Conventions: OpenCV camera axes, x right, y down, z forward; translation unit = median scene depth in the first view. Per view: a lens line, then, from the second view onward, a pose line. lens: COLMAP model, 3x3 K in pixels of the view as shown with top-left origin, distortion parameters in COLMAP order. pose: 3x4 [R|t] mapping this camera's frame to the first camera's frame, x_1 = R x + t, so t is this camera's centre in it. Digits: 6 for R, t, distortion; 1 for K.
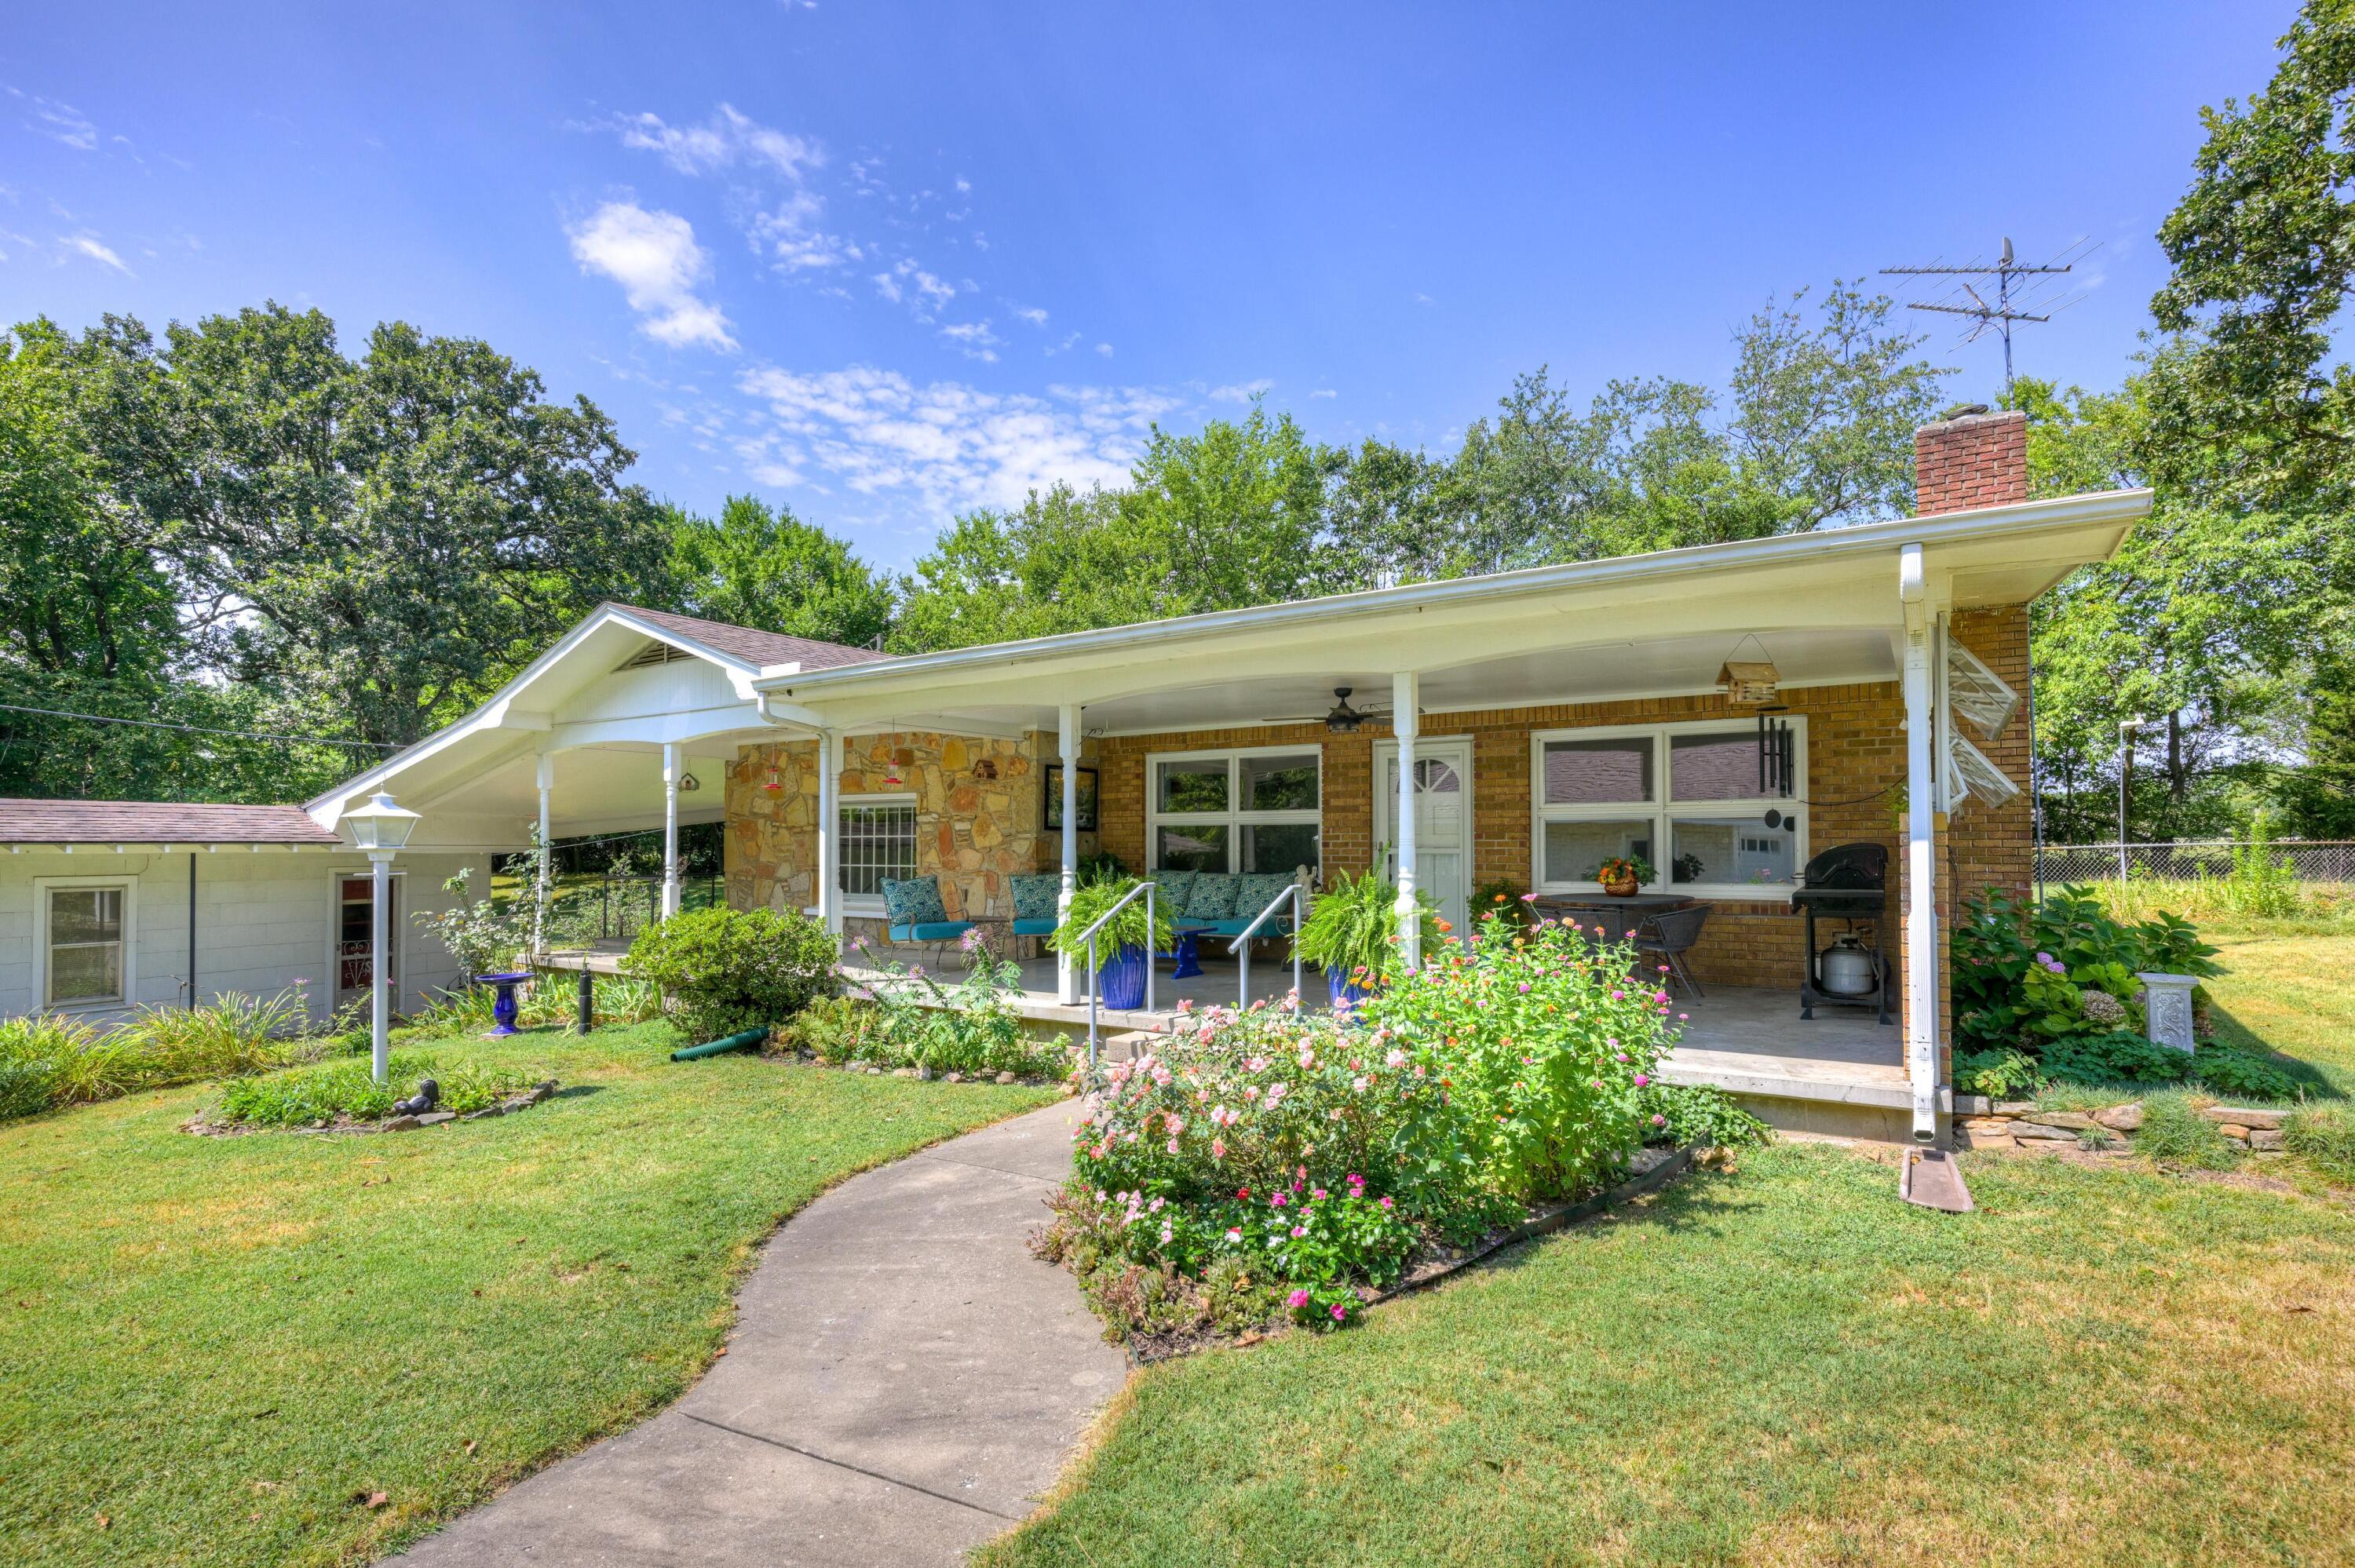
lens RADIAL K [[1145.8, 0, 1195.3], [0, 1145.8, 832.7], [0, 0, 1]] dist [-0.001182, 0.000639]
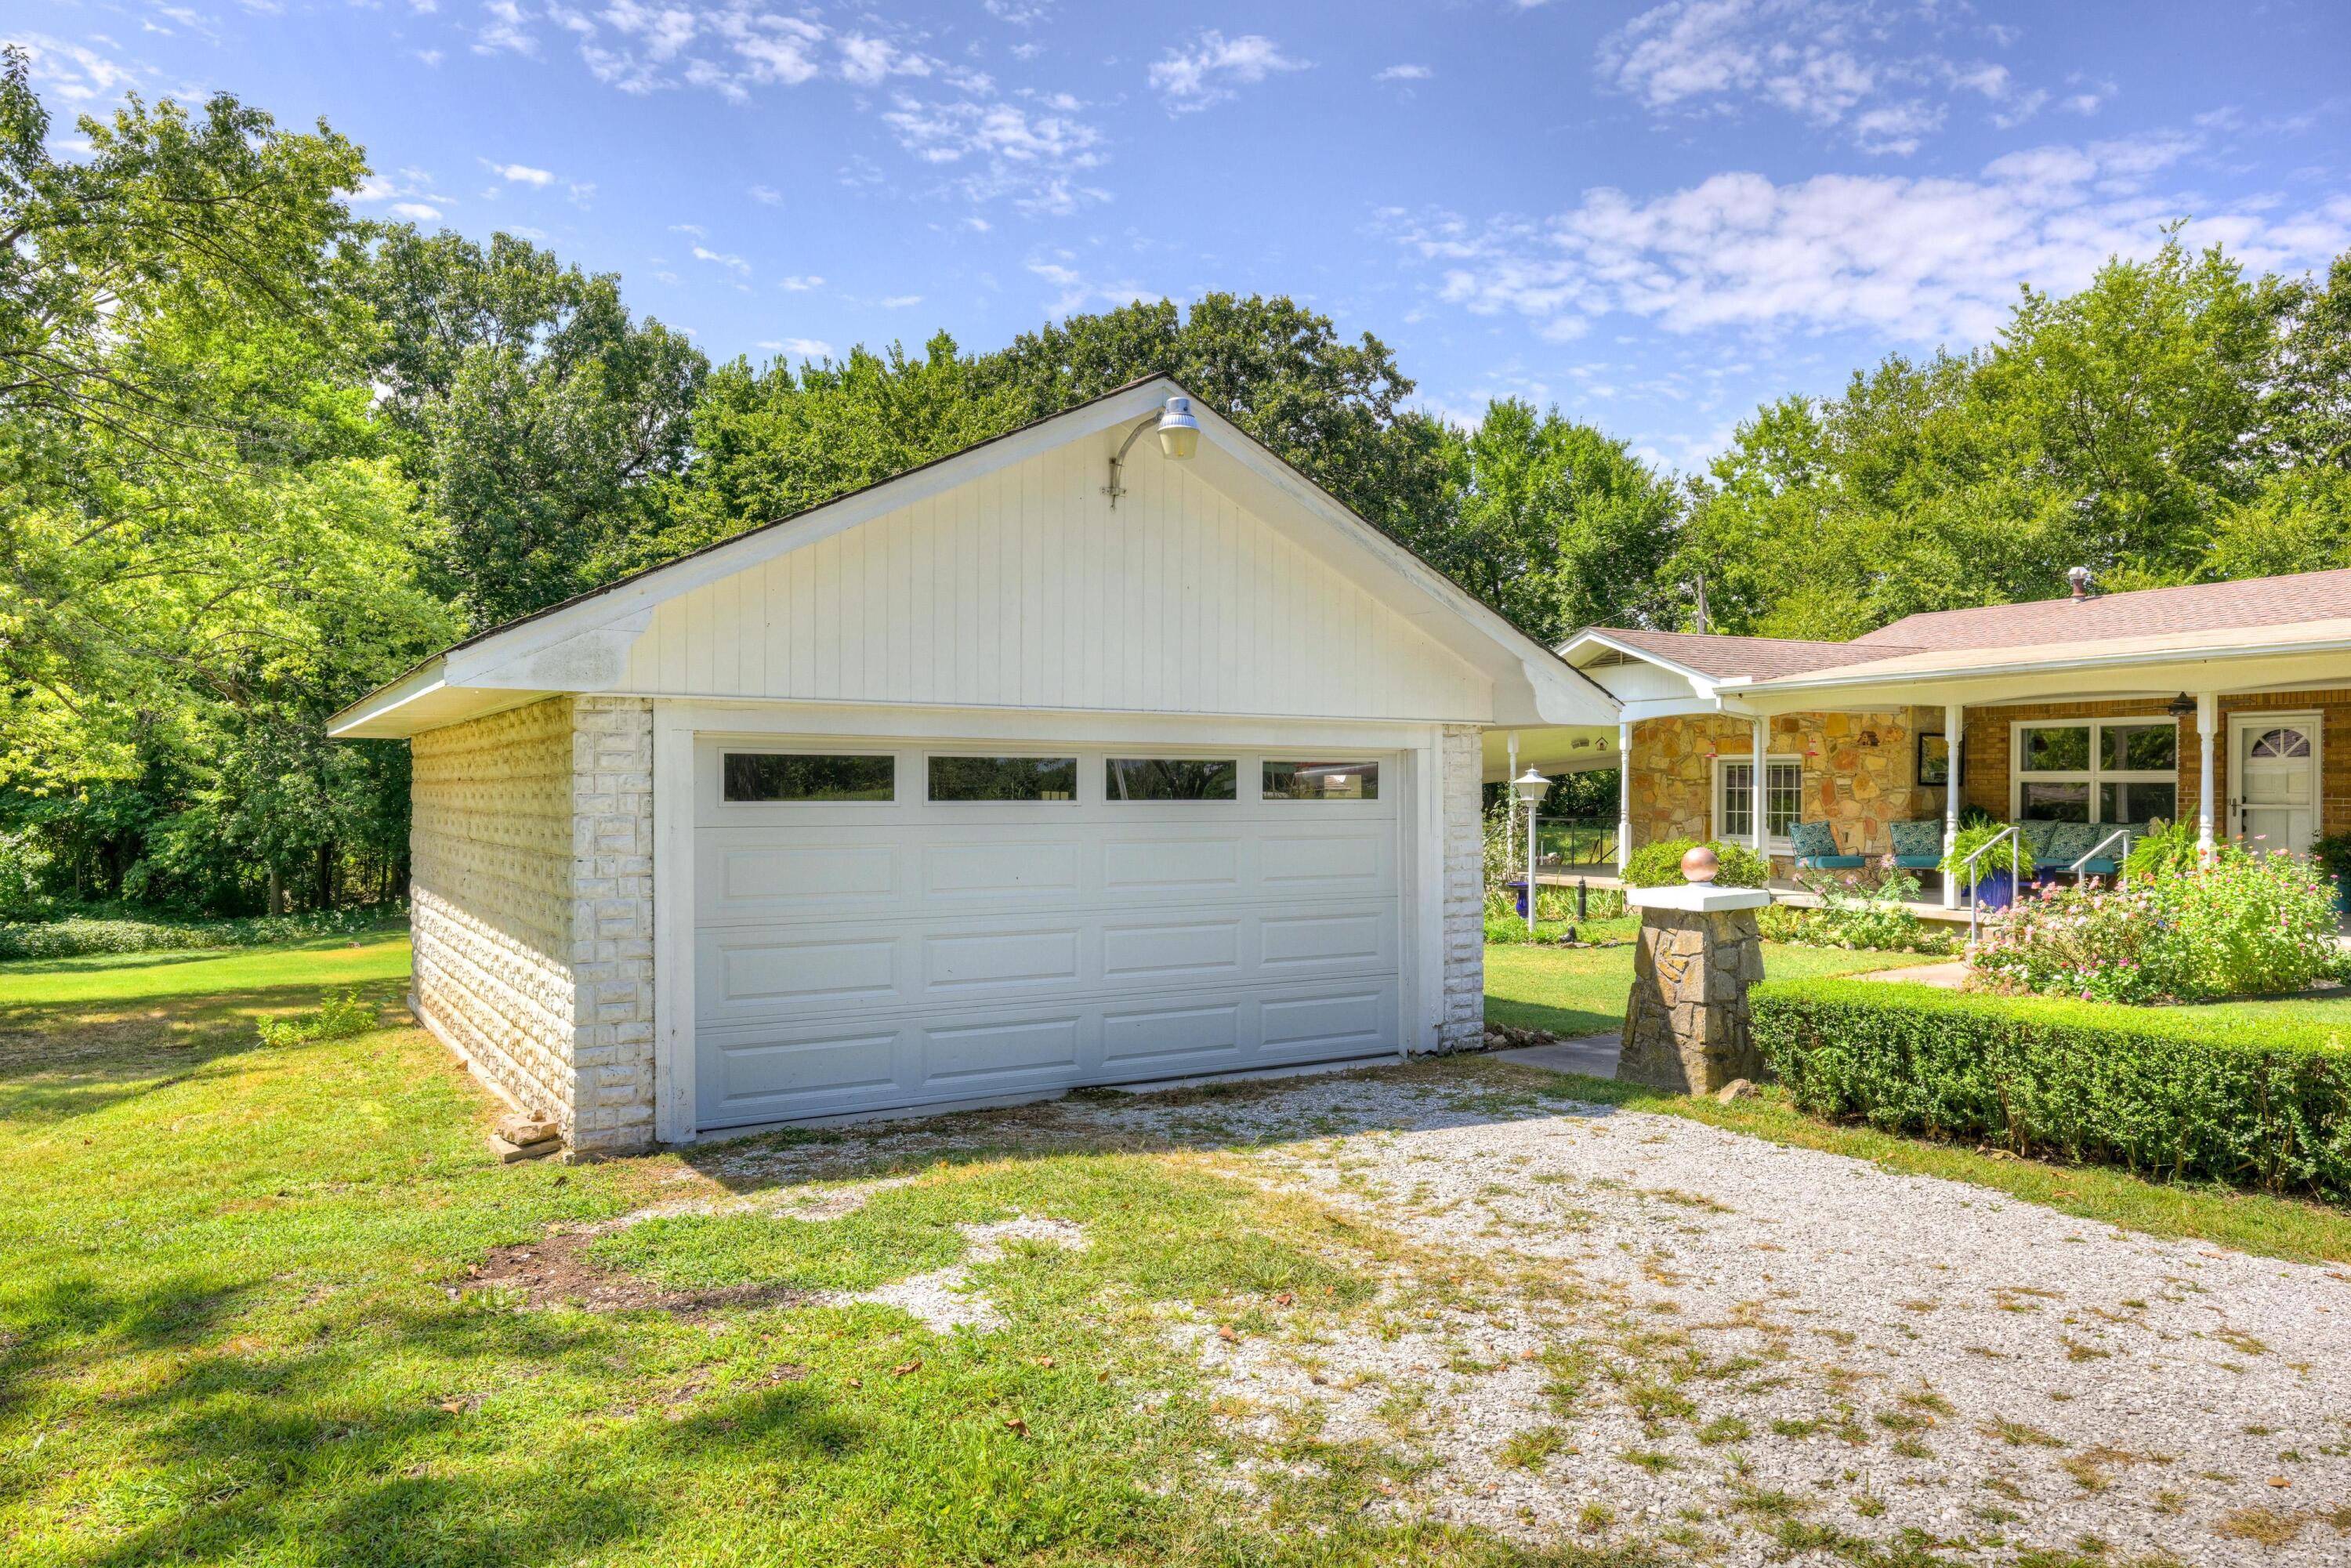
lens RADIAL K [[1601.9, 0, 1163.4], [0, 1601.9, 793.0], [0, 0, 1]] dist [-0.003842, 0.007847]
pose [[0.865507, 0.007971, -0.500833, 0.020801], [0.001503, 0.999828, 0.018510, -0.019244], [0.500894, -0.016773, 0.865346, -0.635665]]
